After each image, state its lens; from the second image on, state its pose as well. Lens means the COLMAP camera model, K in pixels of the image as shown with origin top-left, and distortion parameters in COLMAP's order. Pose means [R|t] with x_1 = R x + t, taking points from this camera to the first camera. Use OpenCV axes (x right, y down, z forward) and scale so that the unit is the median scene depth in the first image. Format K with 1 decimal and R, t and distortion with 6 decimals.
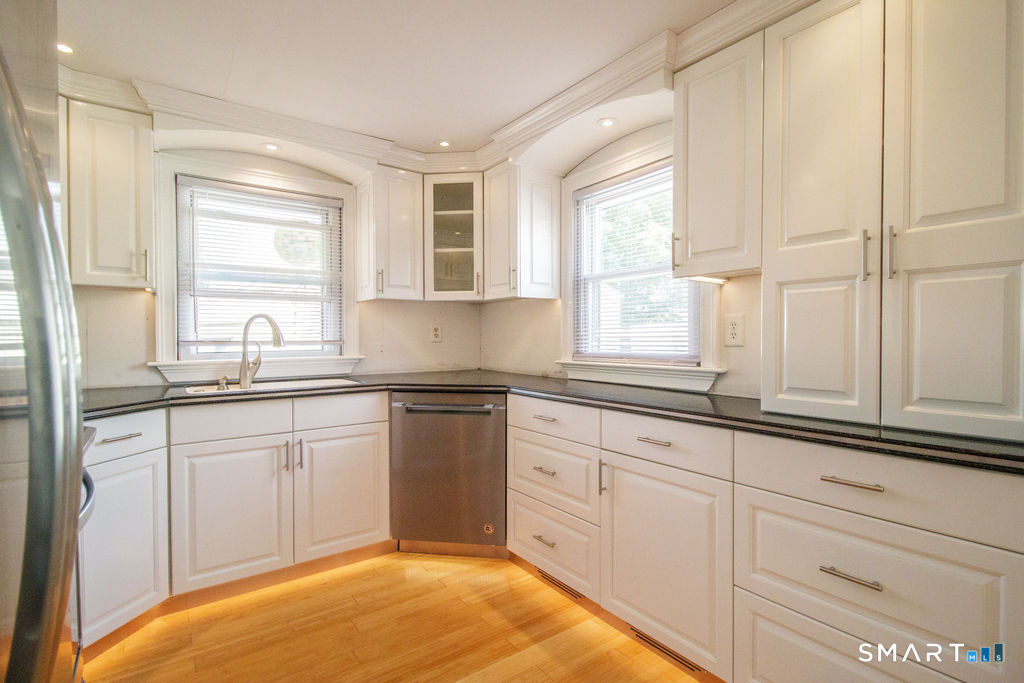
lens RADIAL K [[485.6, 0, 514.0], [0, 485.6, 341.4], [0, 0, 1]] dist [-0.000187, -0.001123]
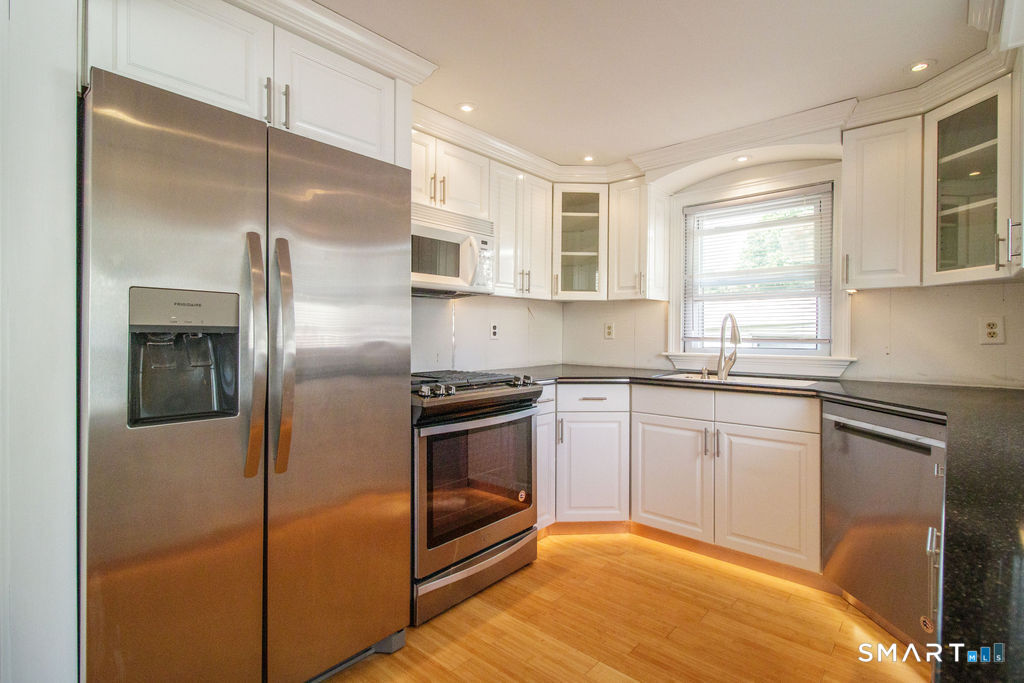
lens RADIAL K [[485.6, 0, 542.0], [0, 485.6, 333.1], [0, 0, 1]] dist [-0.000187, -0.001123]
pose [[0.245127, 0.004083, -0.969482, 0.445452], [-0.014647, 0.999893, 0.000507, -0.006704], [0.969380, 0.014075, 0.245161, 0.311313]]
